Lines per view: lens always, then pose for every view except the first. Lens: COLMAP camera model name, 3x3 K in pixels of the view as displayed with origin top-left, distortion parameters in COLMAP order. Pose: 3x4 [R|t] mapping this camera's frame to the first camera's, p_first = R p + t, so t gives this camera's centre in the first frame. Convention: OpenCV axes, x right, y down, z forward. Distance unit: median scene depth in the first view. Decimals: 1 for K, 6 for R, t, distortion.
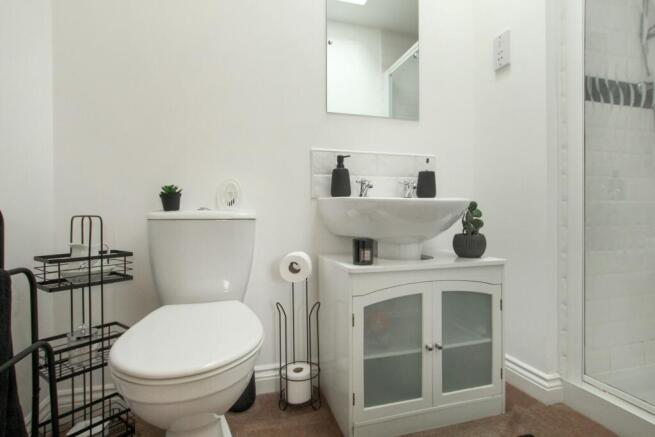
lens RADIAL K [[325.8, 0, 327.5], [0, 325.8, 218.5], [0, 0, 1]] dist [-0.028810, 0.000165]
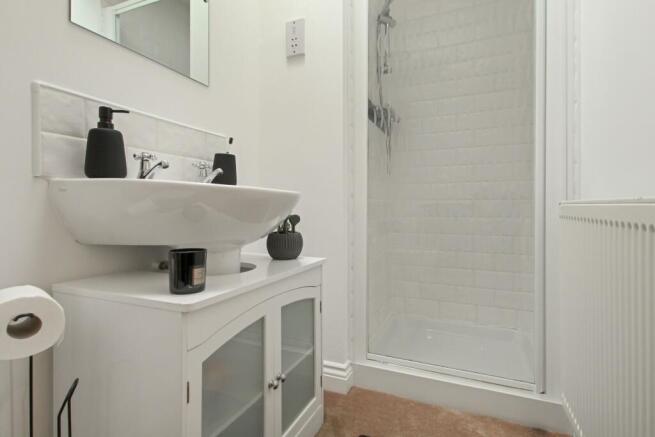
lens RADIAL K [[332.9, 0, 328.2], [0, 332.9, 209.3], [0, 0, 1]] dist [-0.000368, -0.000106]
pose [[0.630684, 0.004676, 0.776026, -0.179835], [-0.001848, 0.999988, -0.004523, -0.010628], [-0.776038, 0.001418, 0.630685, 0.338135]]
